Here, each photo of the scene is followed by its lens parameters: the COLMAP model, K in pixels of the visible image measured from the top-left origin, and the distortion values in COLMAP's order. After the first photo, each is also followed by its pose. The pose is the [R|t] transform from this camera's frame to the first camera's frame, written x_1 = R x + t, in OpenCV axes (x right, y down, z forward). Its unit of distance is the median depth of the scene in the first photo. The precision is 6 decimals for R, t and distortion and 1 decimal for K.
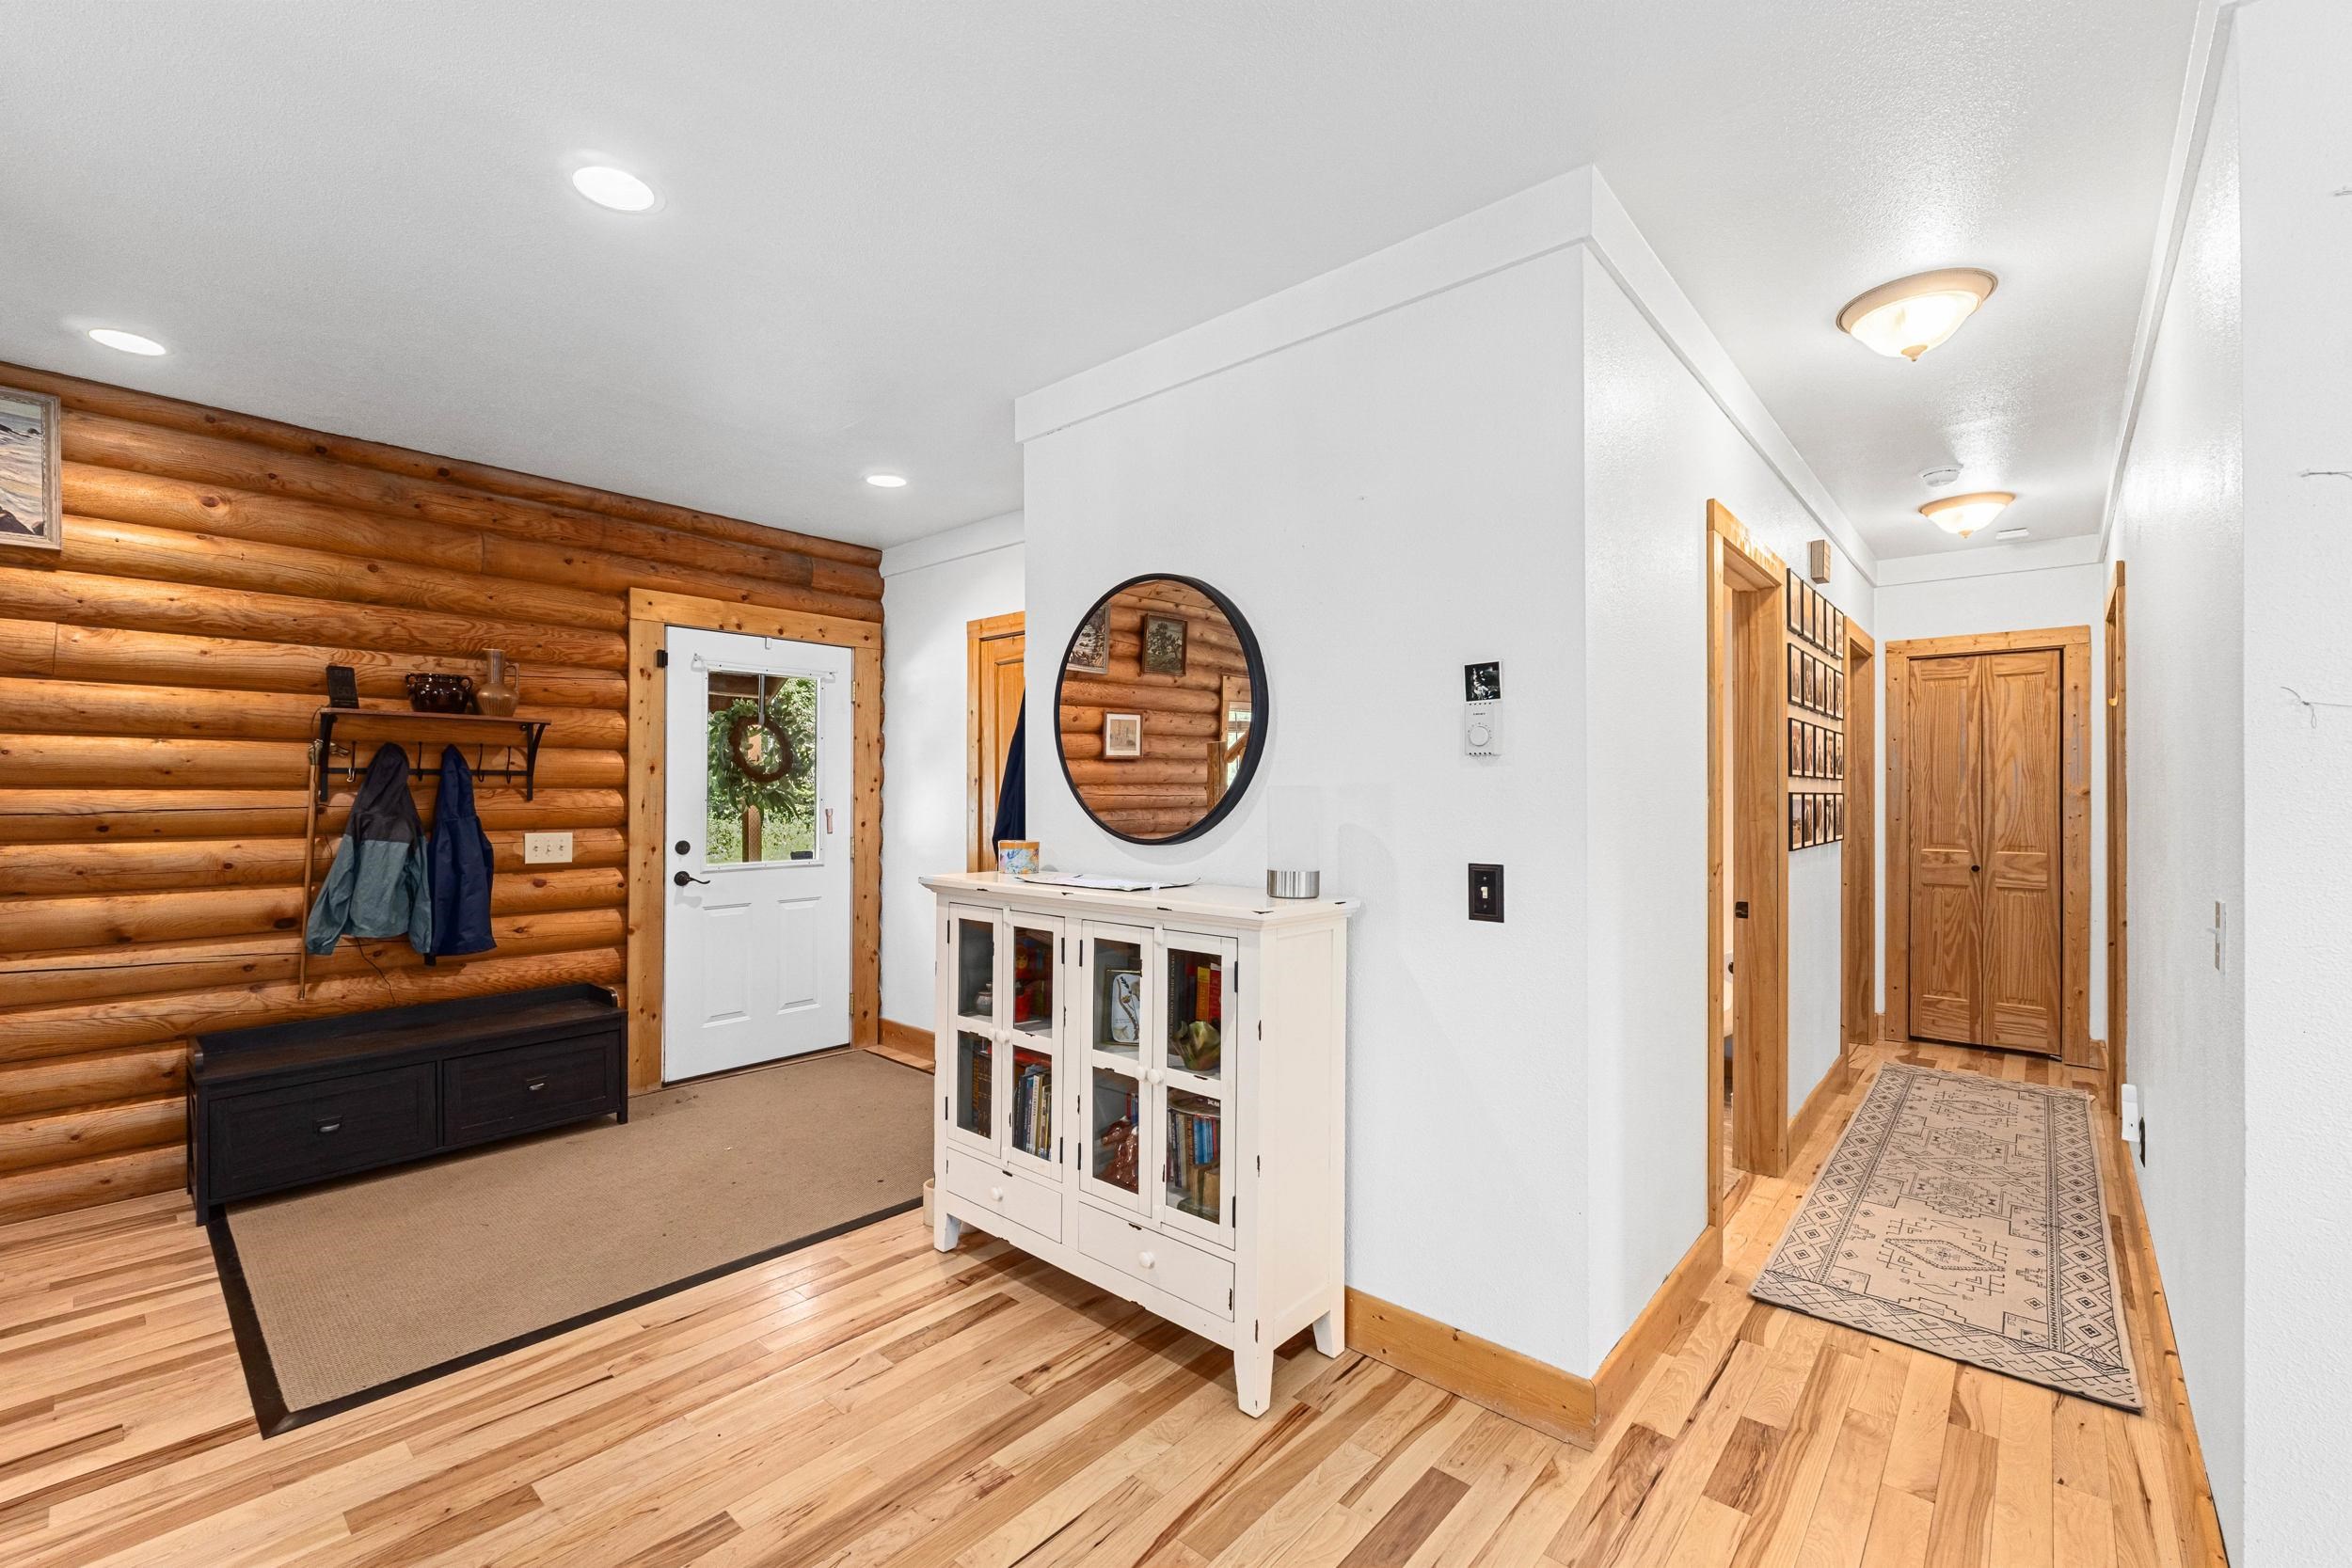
lens RADIAL K [[979.9, 0, 1164.5], [0, 979.9, 785.0], [0, 0, 1]] dist [-0.008706, 0.000406]
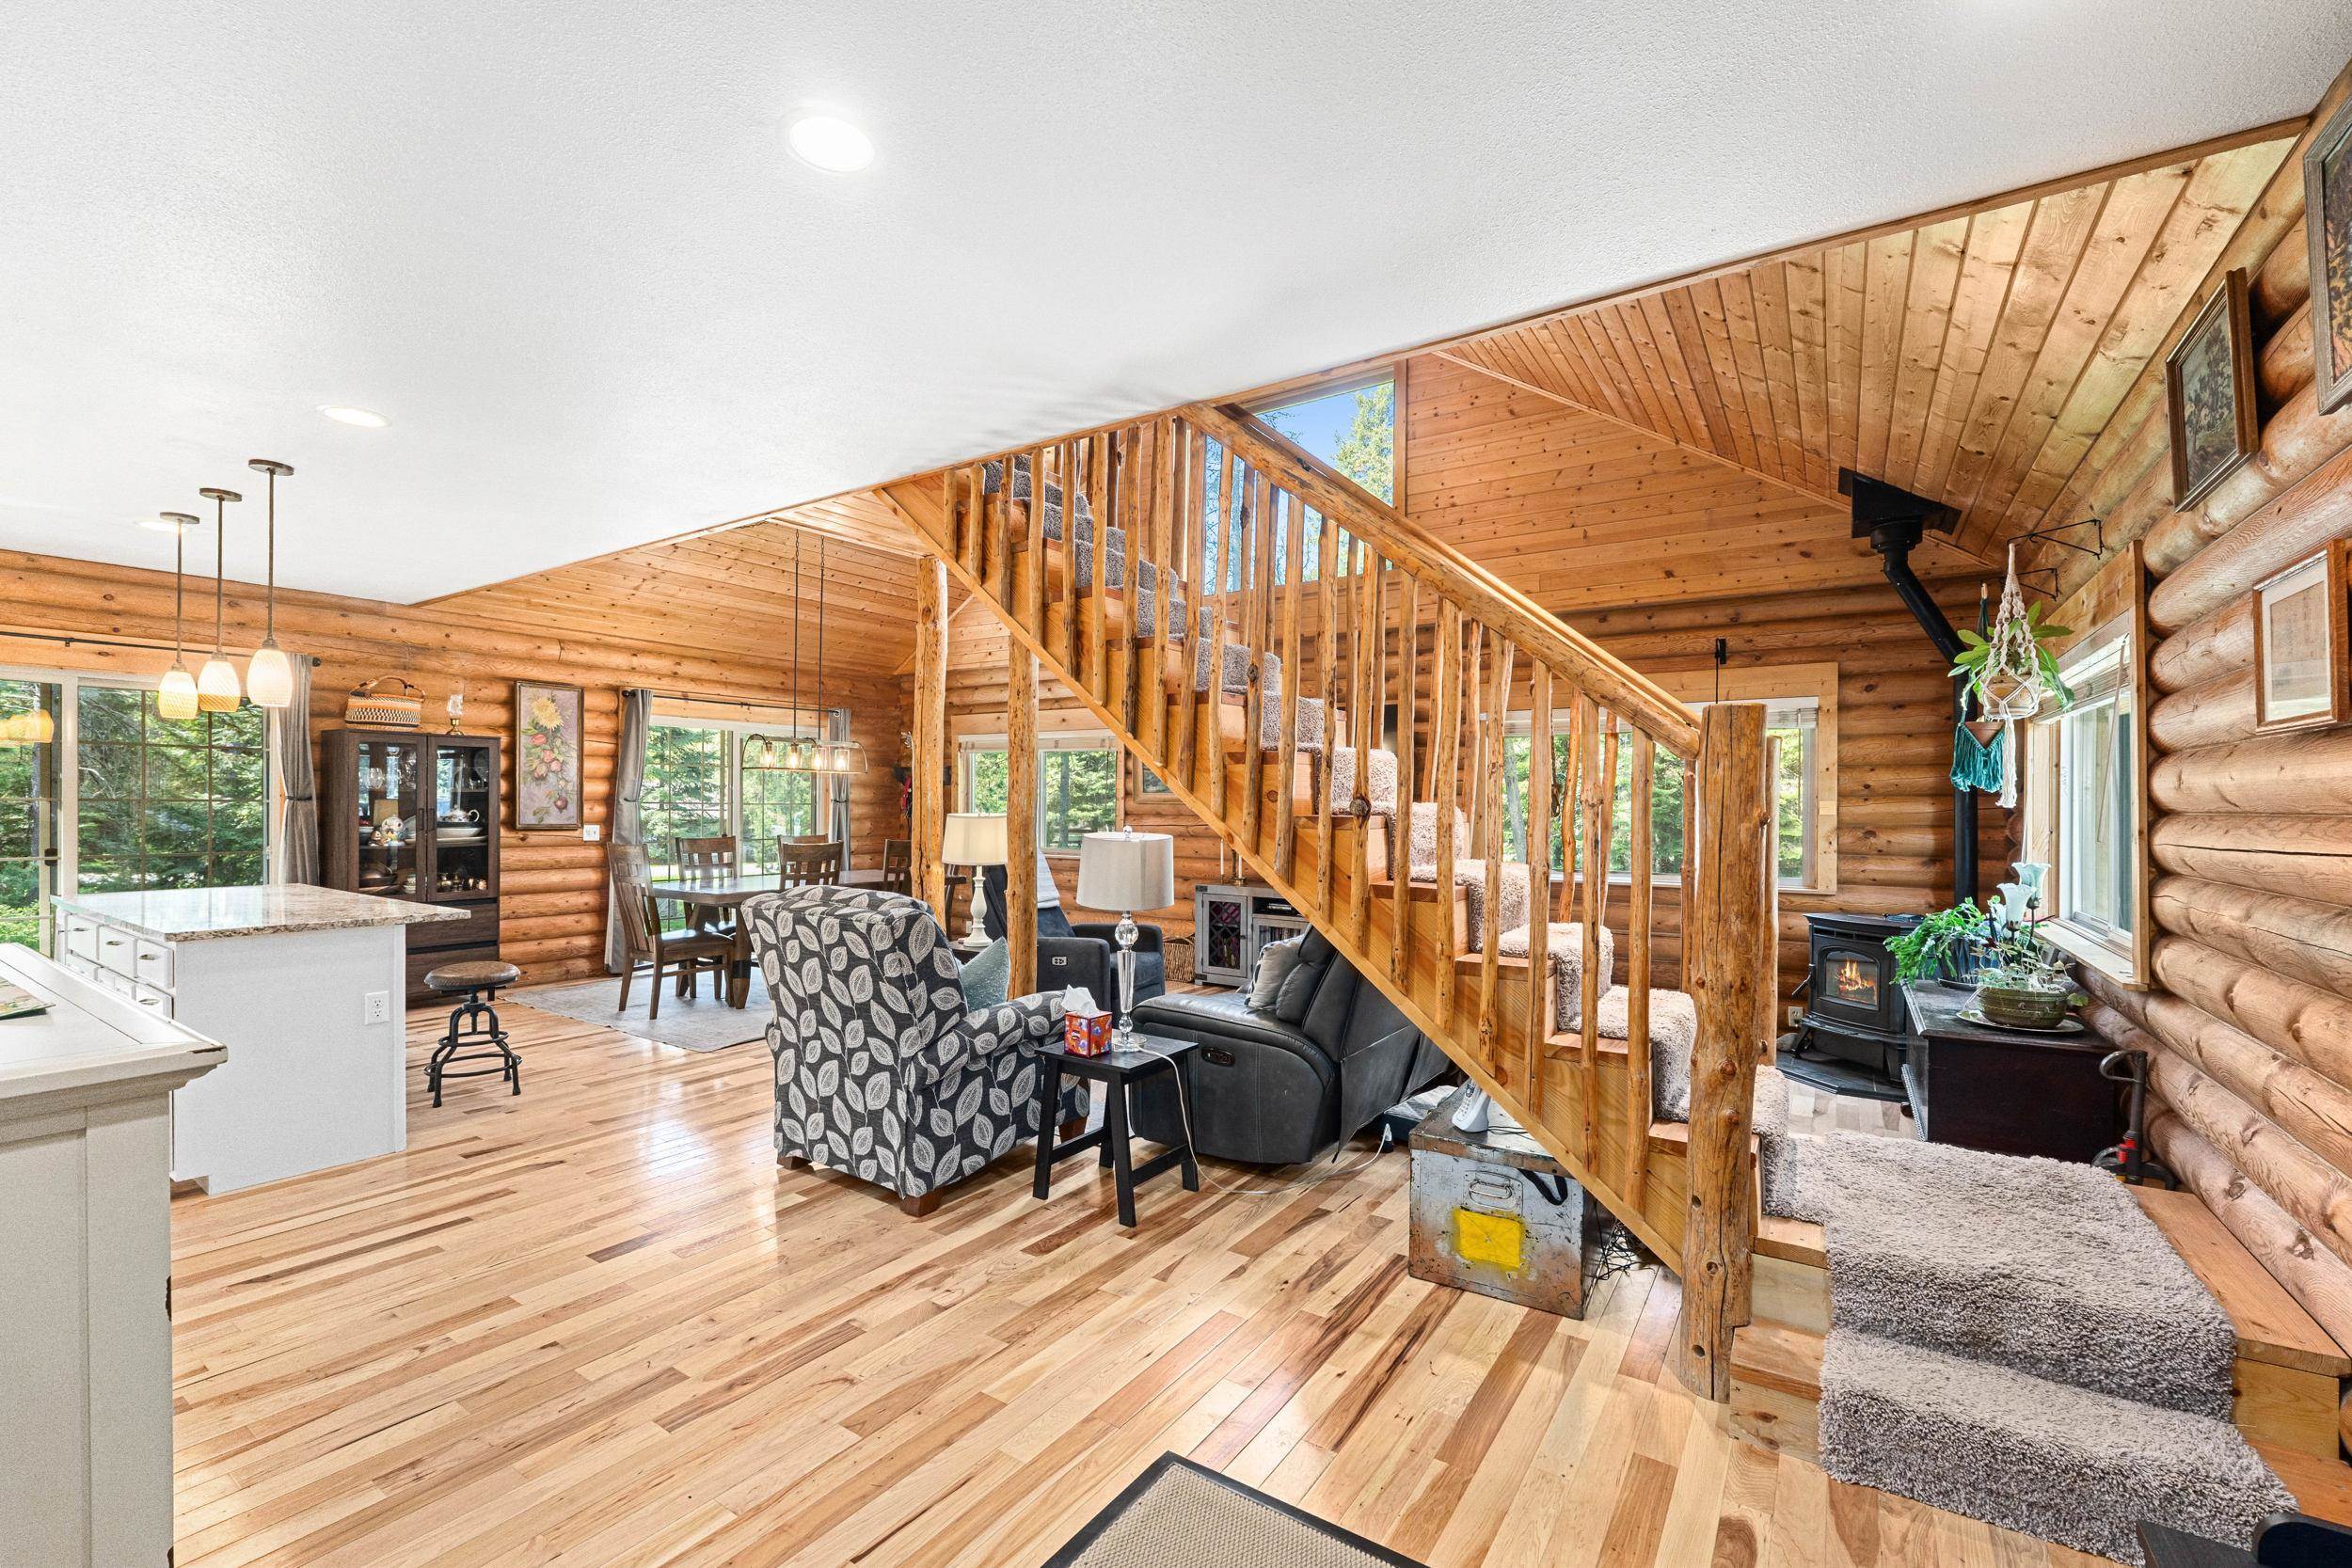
lens RADIAL K [[979.9, 0, 1171.3], [0, 979.9, 822.9], [0, 0, 1]] dist [-0.008706, 0.000406]
pose [[-0.988997, -0.007692, -0.147732, -0.586534], [-0.009163, 0.999915, 0.009279, 0.006931], [0.147648, 0.010530, -0.988984, 1.509058]]
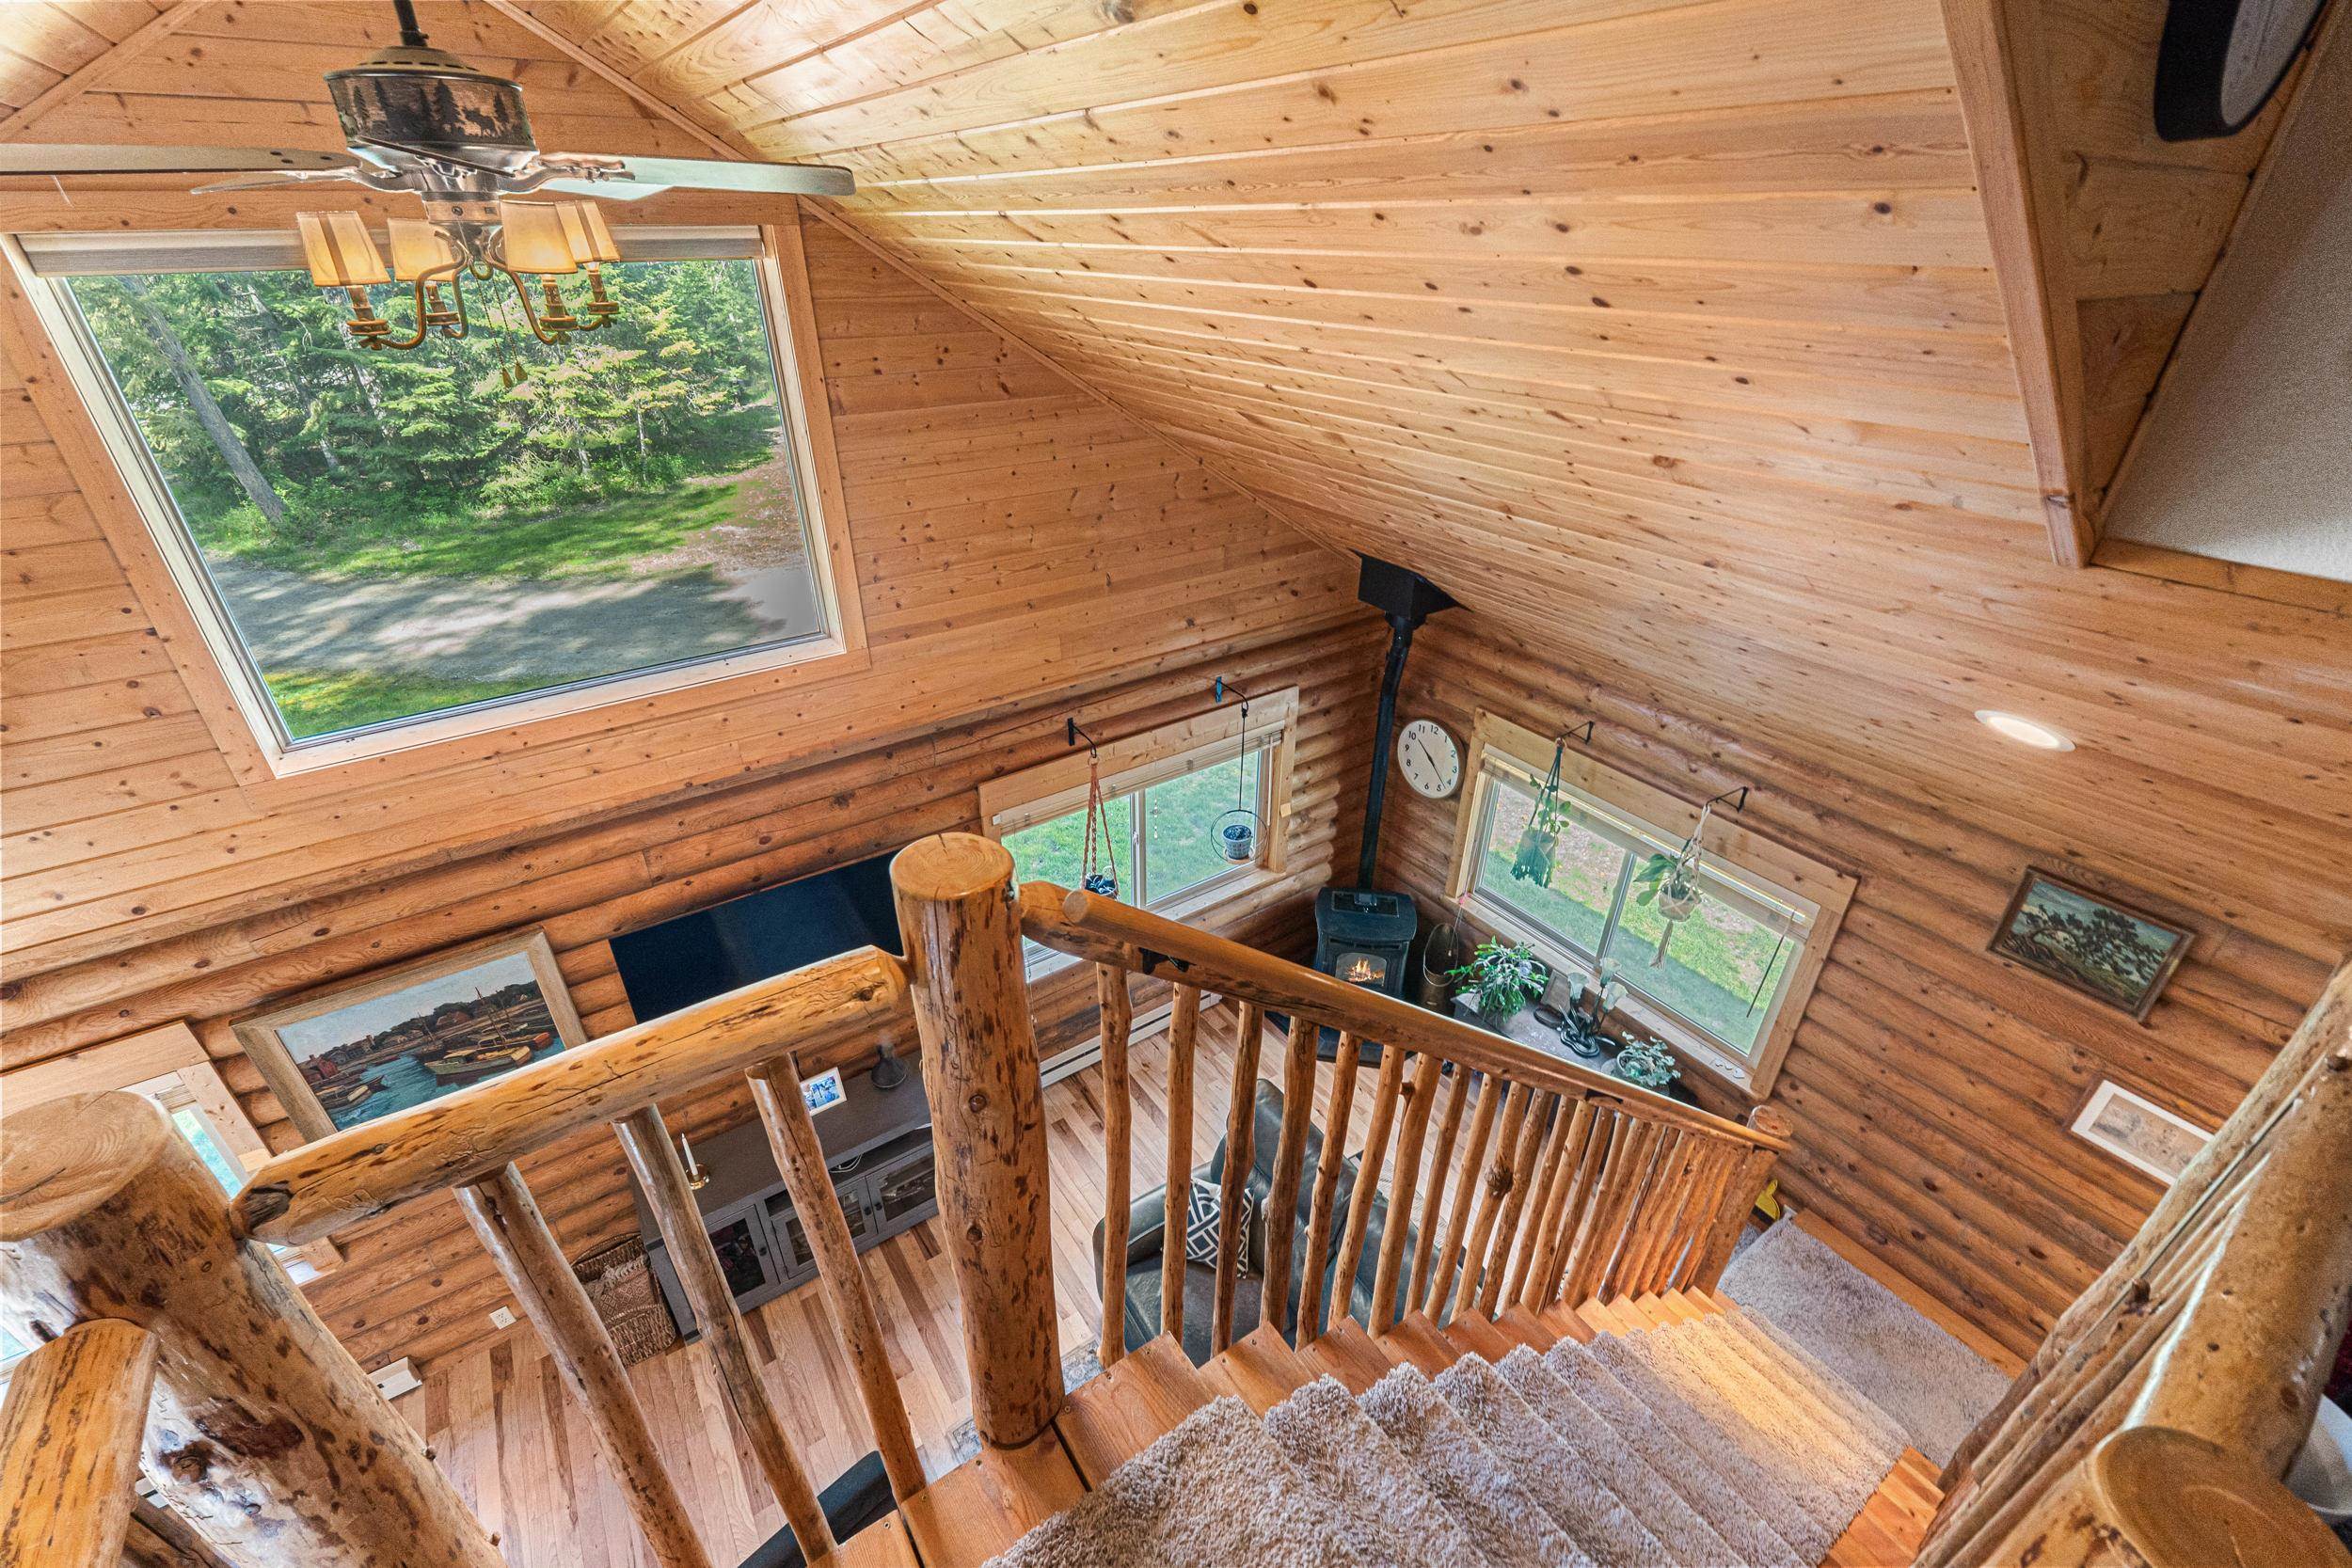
lens RADIAL K [[979.9, 0, 1171.0], [0, 979.9, 771.8], [0, 0, 1]] dist [-0.008706, 0.000406]
pose [[-0.238806, 0.475257, -0.846819, -0.300416], [-0.001440, 0.871875, 0.489726, -1.225353], [0.971066, 0.118169, -0.207525, -0.162716]]
